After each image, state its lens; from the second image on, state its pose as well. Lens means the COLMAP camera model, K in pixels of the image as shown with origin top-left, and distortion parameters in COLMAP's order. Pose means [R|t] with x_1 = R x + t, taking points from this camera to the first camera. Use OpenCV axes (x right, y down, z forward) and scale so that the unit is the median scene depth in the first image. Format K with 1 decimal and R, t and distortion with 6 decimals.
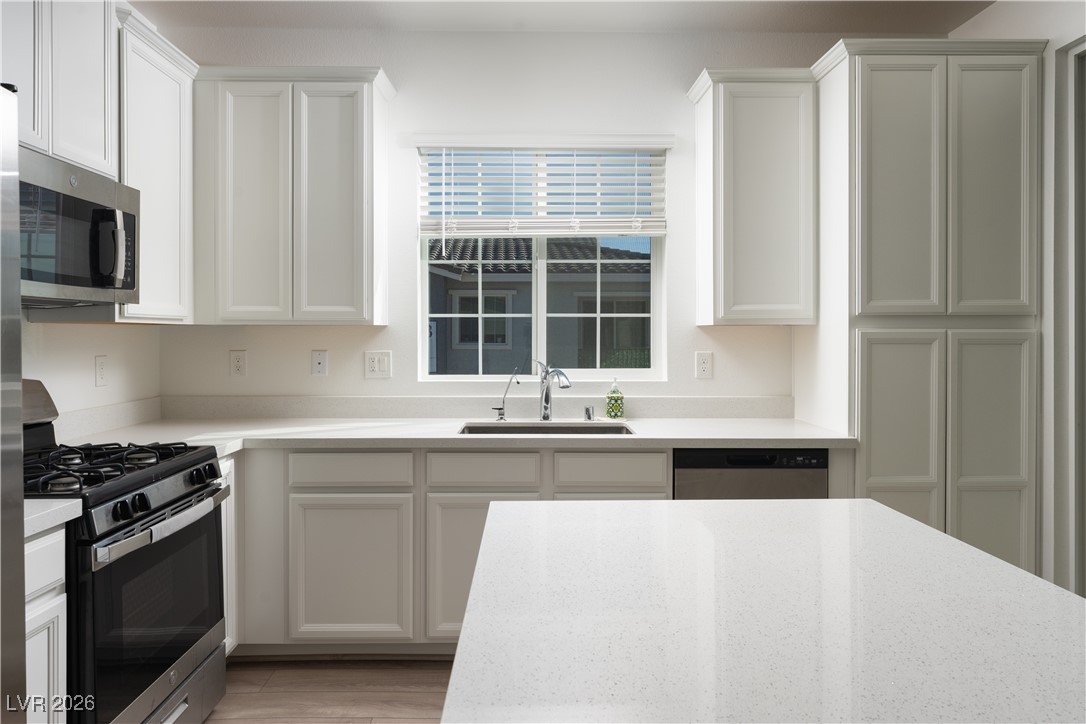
lens RADIAL K [[717.6, 0, 537.9], [0, 717.6, 339.6], [0, 0, 1]] dist [-0.006521, -0.001236]
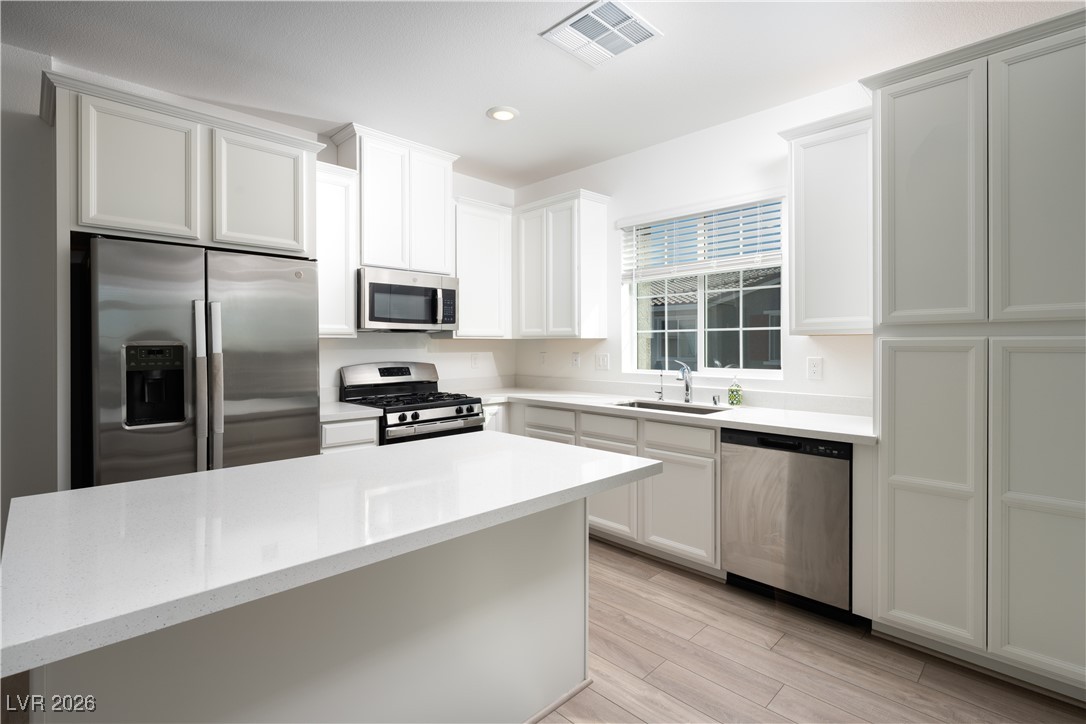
lens RADIAL K [[505.8, 0, 554.7], [0, 505.8, 344.1], [0, 0, 1]] dist [-0.006929, -0.001745]
pose [[0.707156, -0.002182, -0.707054, 0.594287], [-0.002521, 0.999981, -0.005608, 0.000983], [0.707053, 0.005749, 0.707137, 0.095394]]
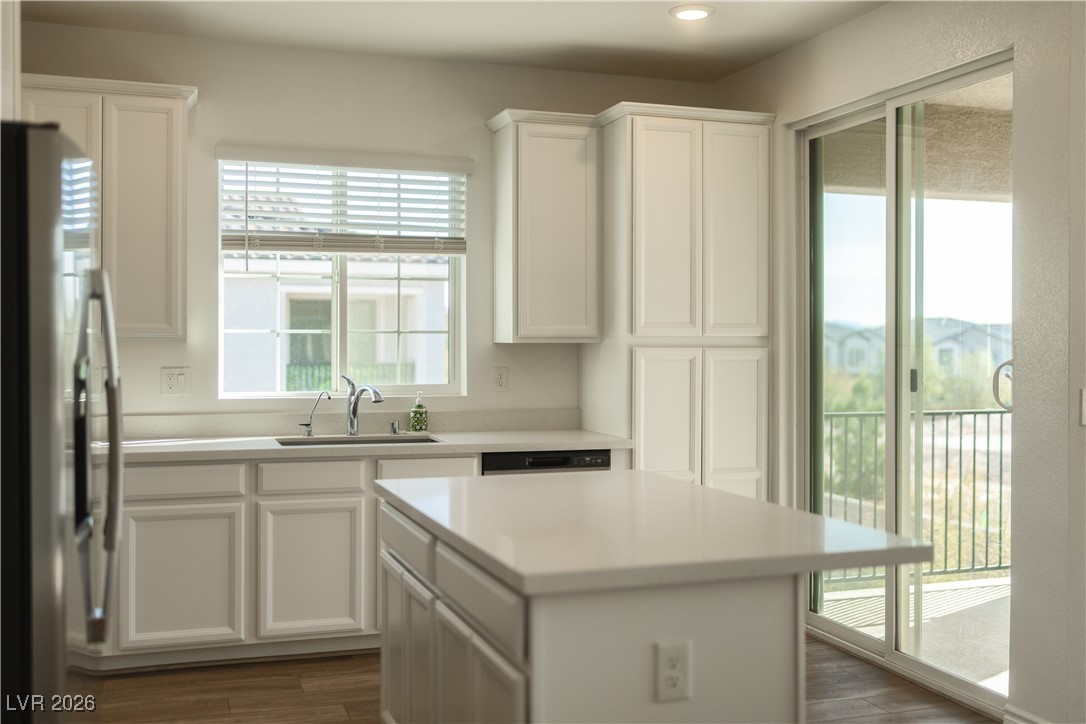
lens RADIAL K [[1076.1, 0, 532.7], [0, 1076.1, 319.5], [0, 0, 1]] dist [-0.053060, 0.000000]
pose [[0.952064, 0.009234, 0.305761, -0.234589], [0.000793, 0.999466, -0.032654, -0.002254], [-0.305899, 0.031331, 0.951548, -0.588904]]
